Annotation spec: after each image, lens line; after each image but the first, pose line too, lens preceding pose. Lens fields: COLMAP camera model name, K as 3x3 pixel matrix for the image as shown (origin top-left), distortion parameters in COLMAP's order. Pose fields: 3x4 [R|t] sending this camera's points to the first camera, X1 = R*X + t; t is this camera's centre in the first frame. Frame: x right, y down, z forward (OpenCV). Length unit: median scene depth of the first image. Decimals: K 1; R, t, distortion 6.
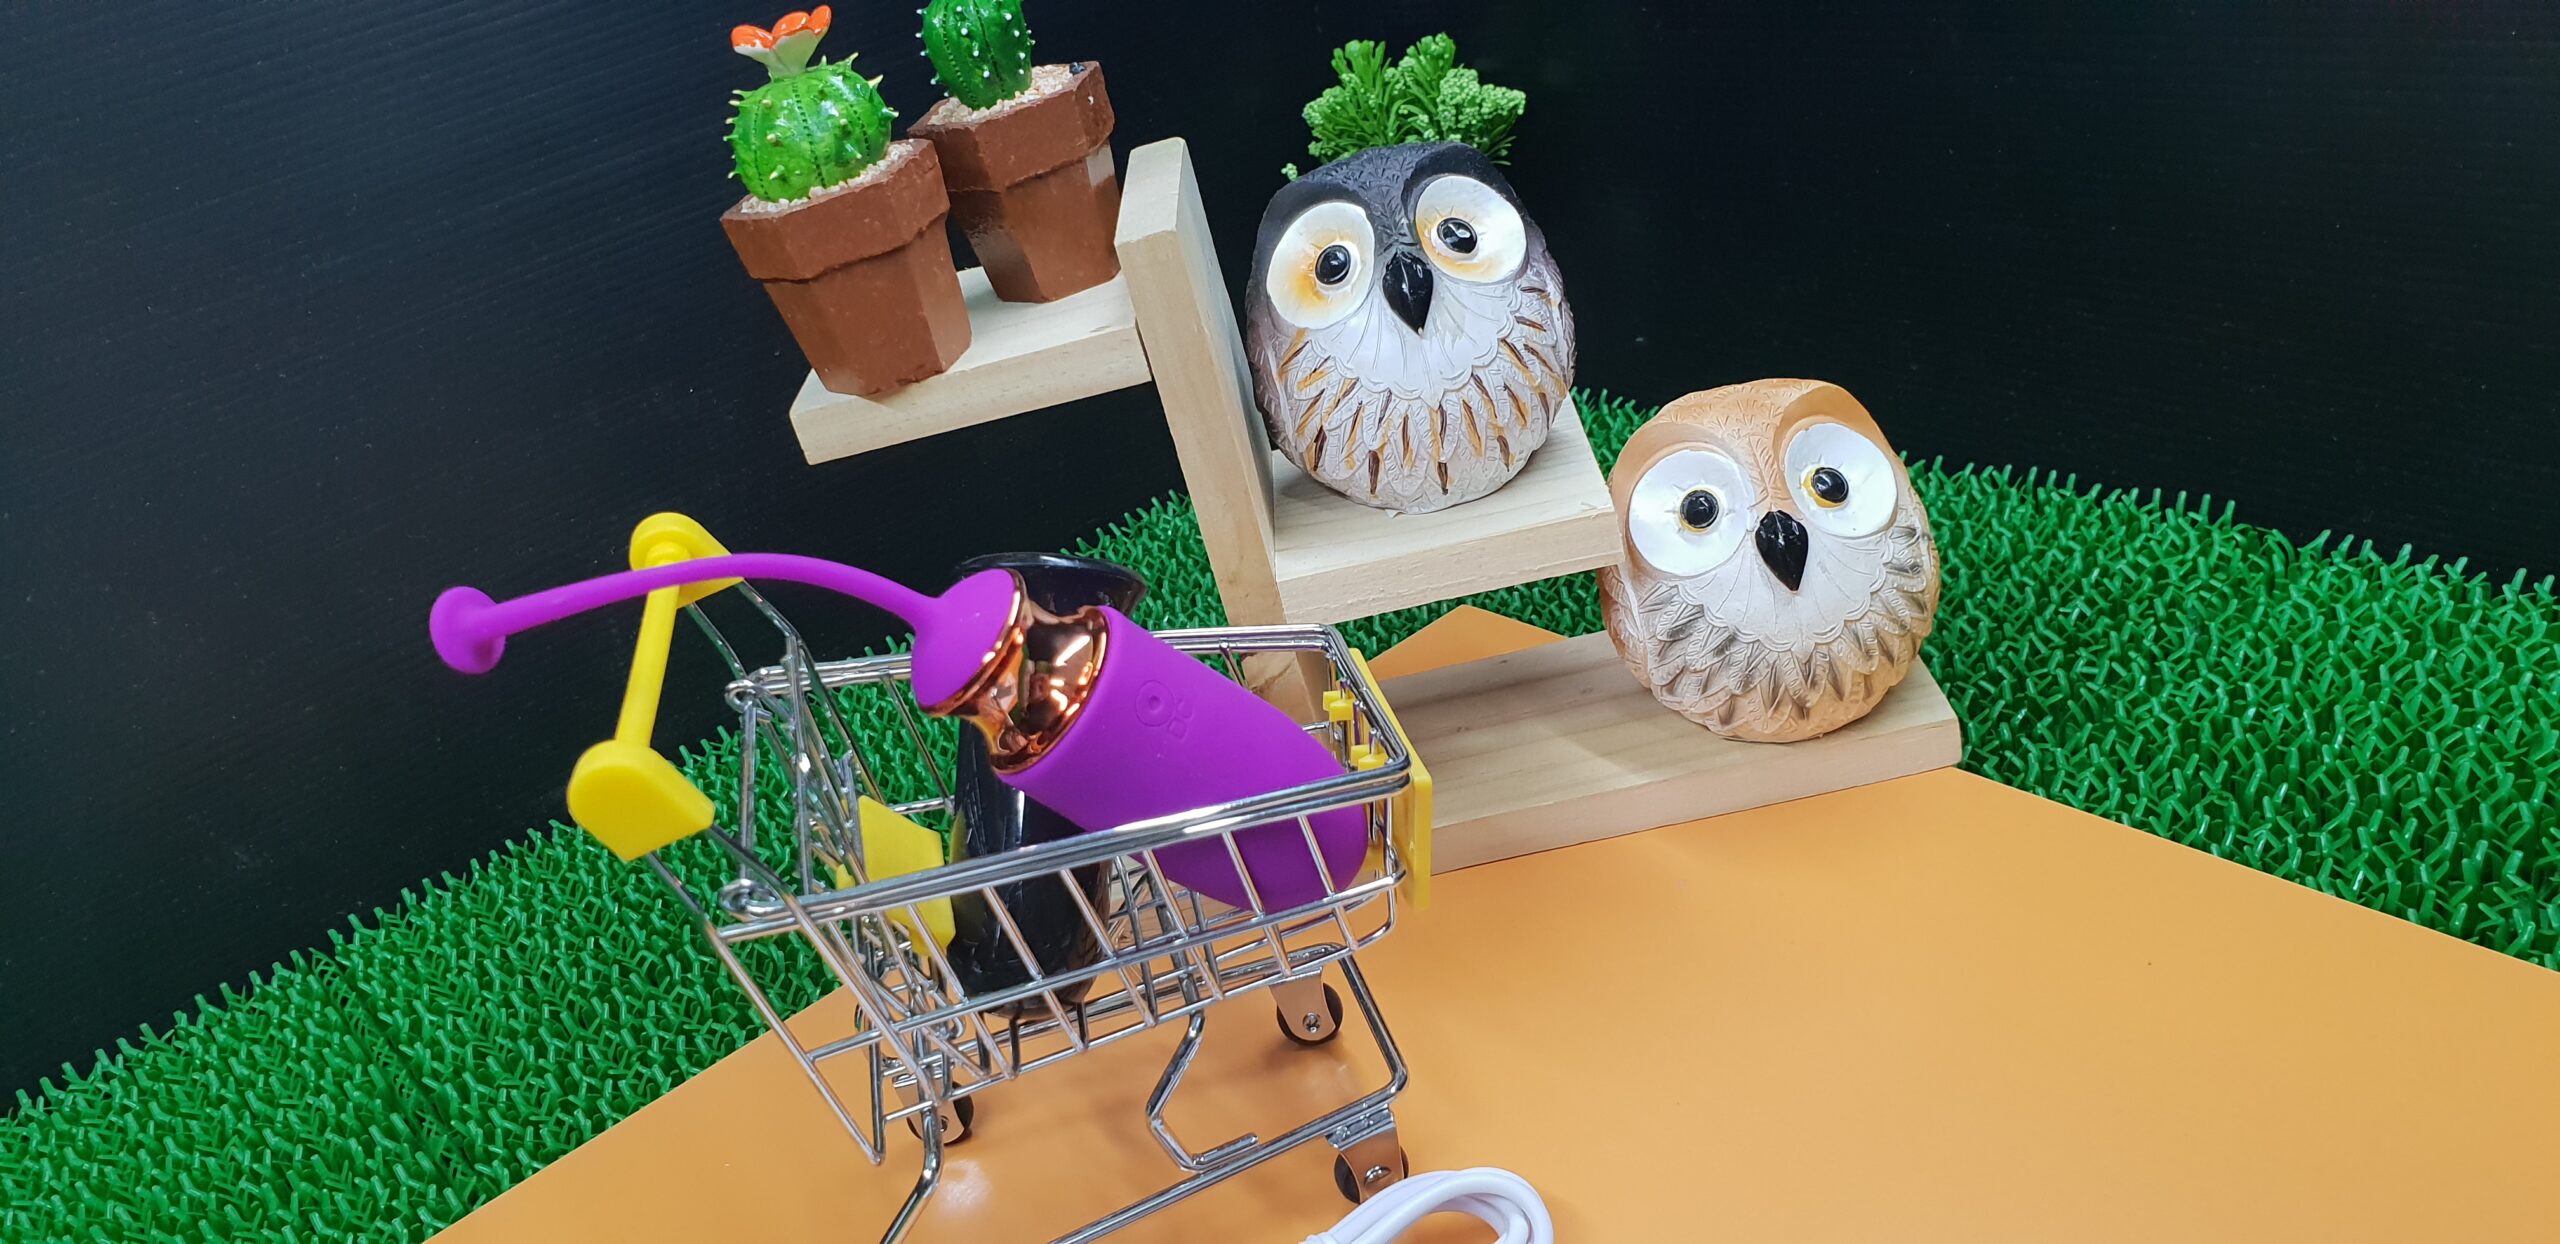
lens RADIAL K [[1888.5, 0, 1262.2], [0, 1888.5, 638.0], [0, 0, 1]] dist [-0.029106, 0.079691]
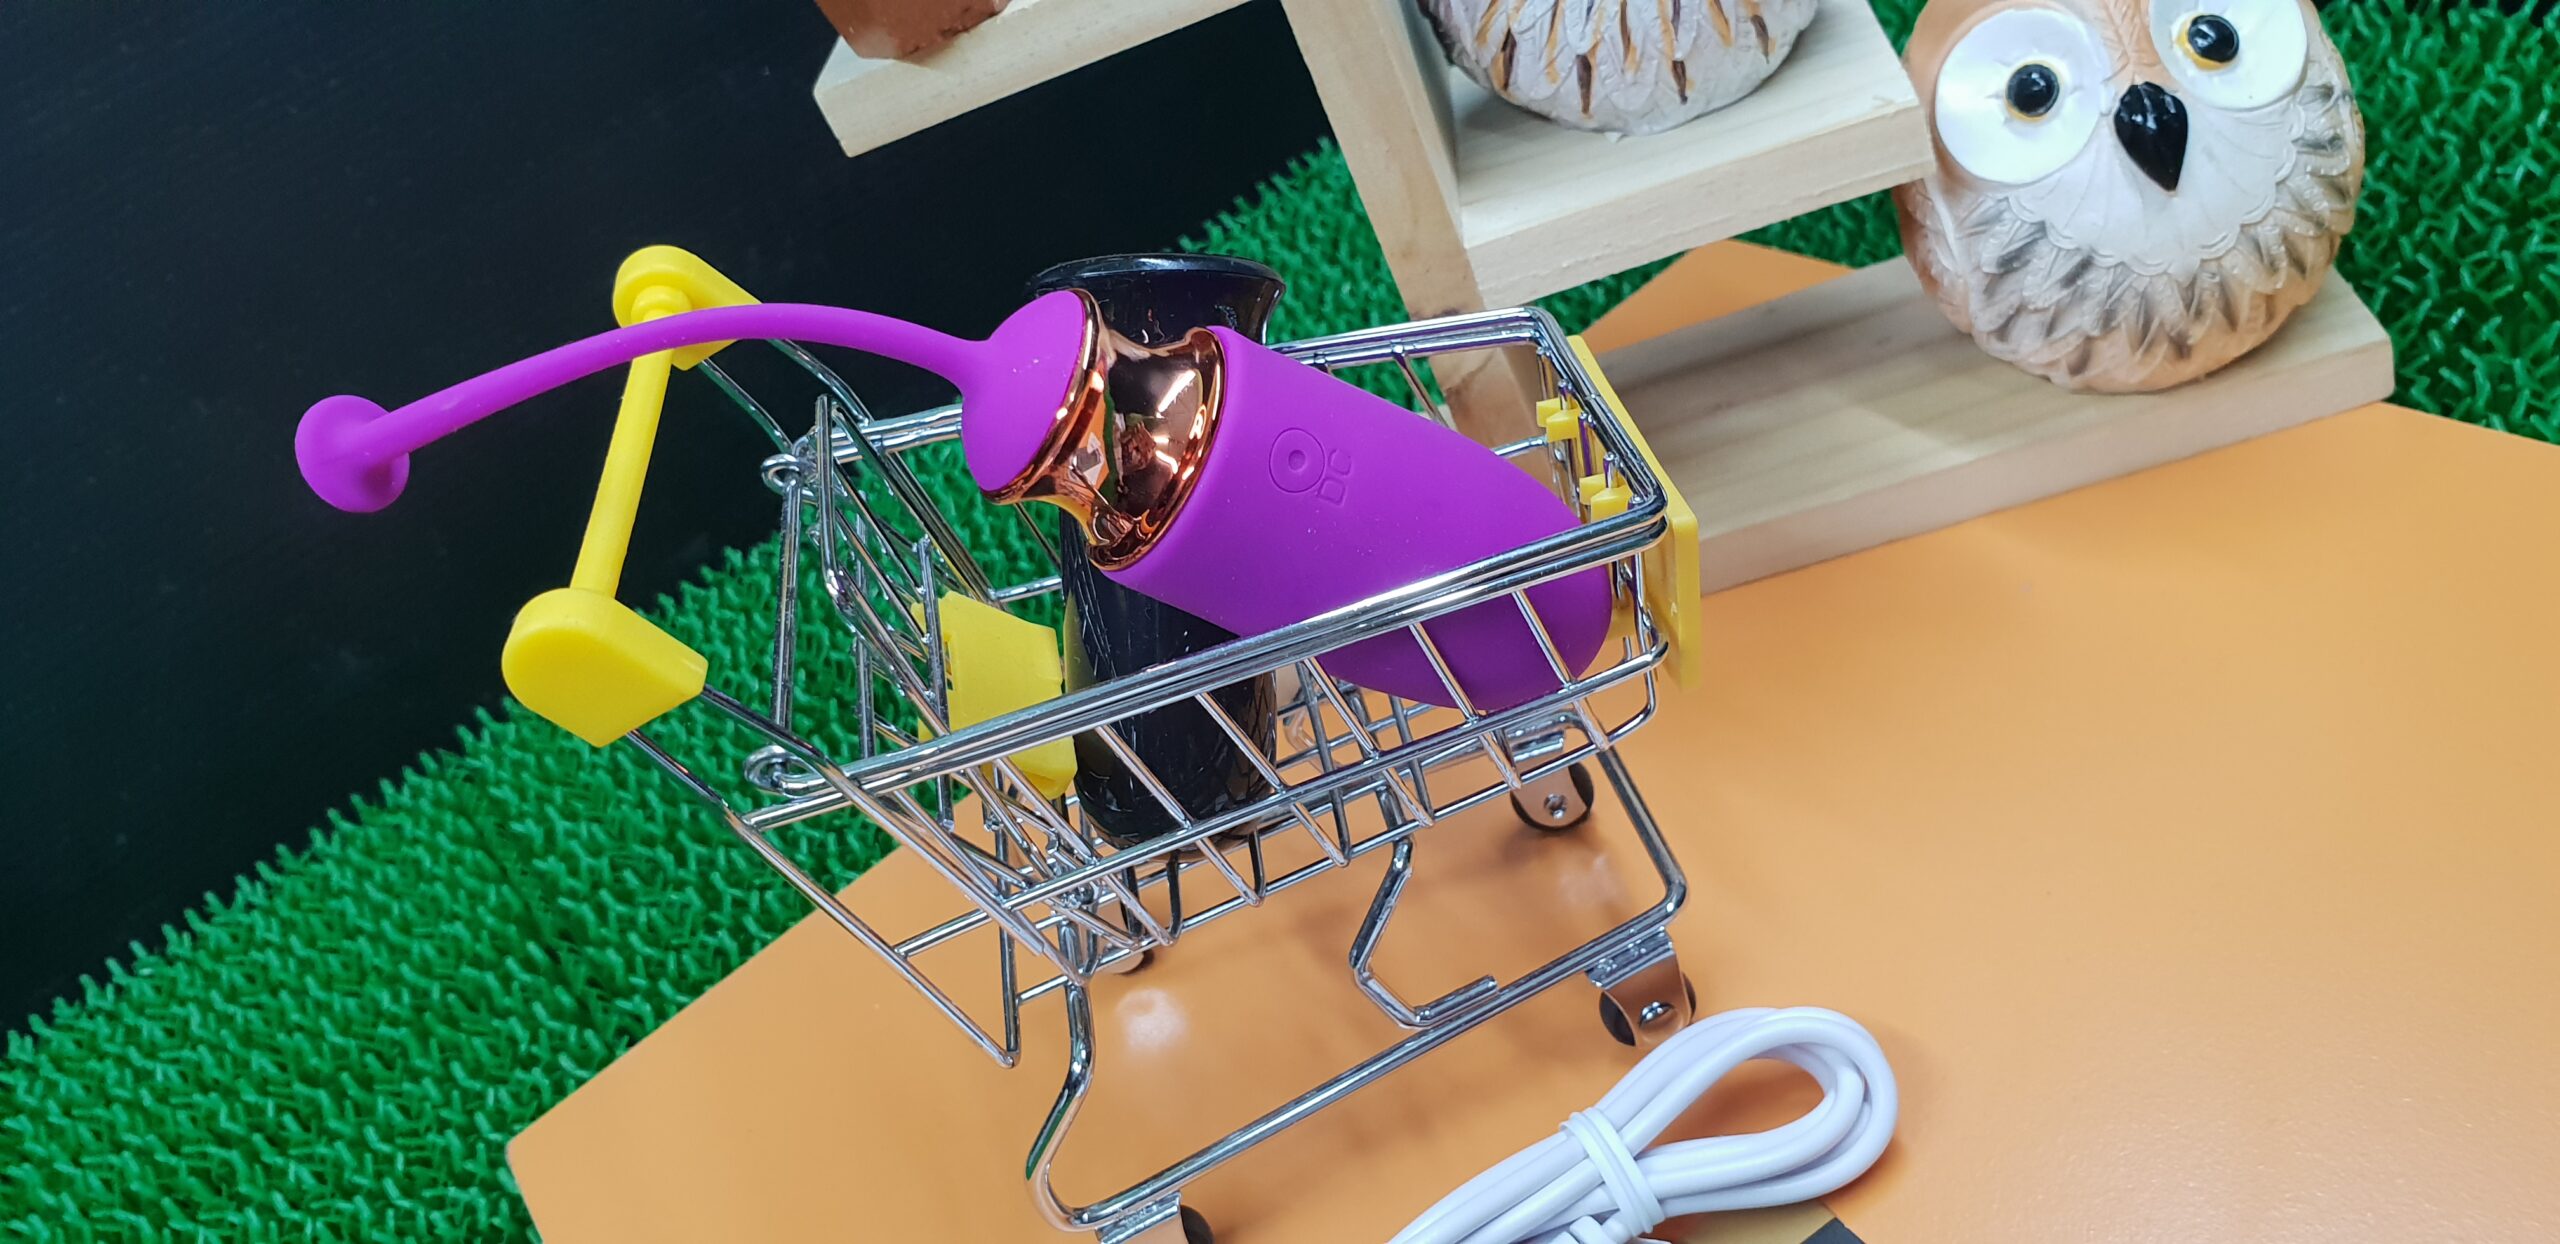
lens RADIAL K [[1956.3, 0, 1298.7], [0, 1956.3, 574.5], [0, 0, 1]] dist [-0.028480, 0.025102]
pose [[0.990870, -0.082595, -0.106557, 0.011615], [0.097915, 0.984182, 0.147642, -0.019409], [0.092677, -0.156728, 0.983284, 0.166290]]
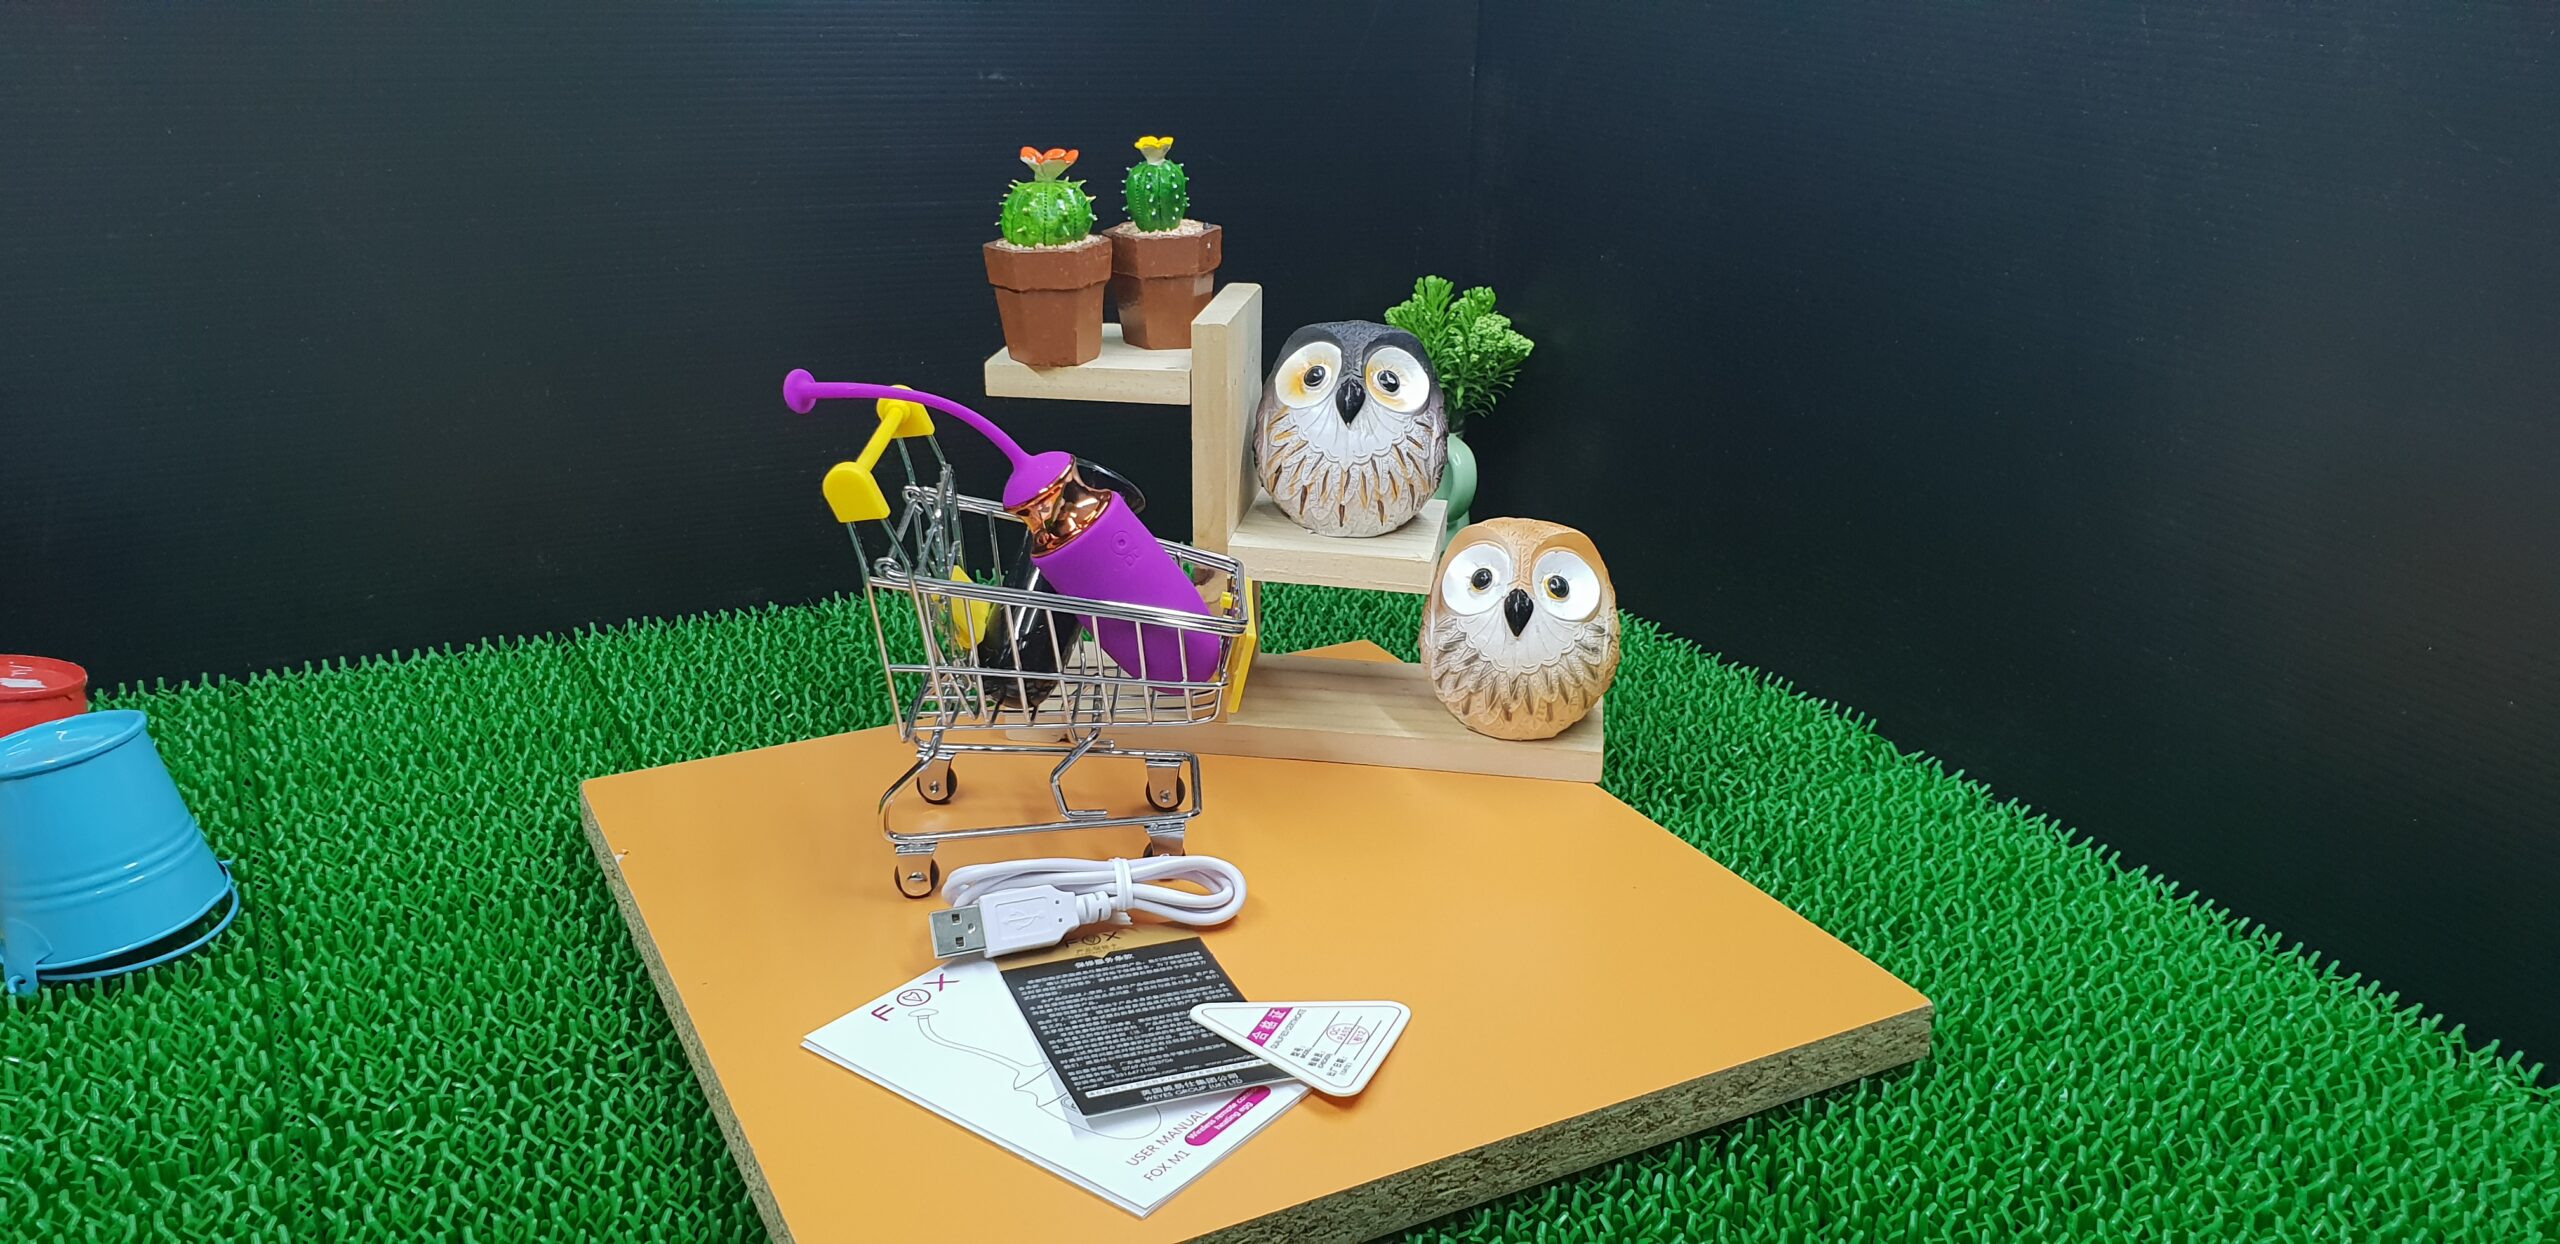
lens RADIAL K [[1766.7, 0, 1275.1], [0, 1766.7, 610.1], [0, 0, 1]] dist [0.114703, -0.243429]
pose [[0.952843, 0.297521, -0.059758, 0.138408], [-0.302287, 0.947884, -0.100690, 0.148320], [0.026687, 0.114006, 0.993122, -0.483965]]
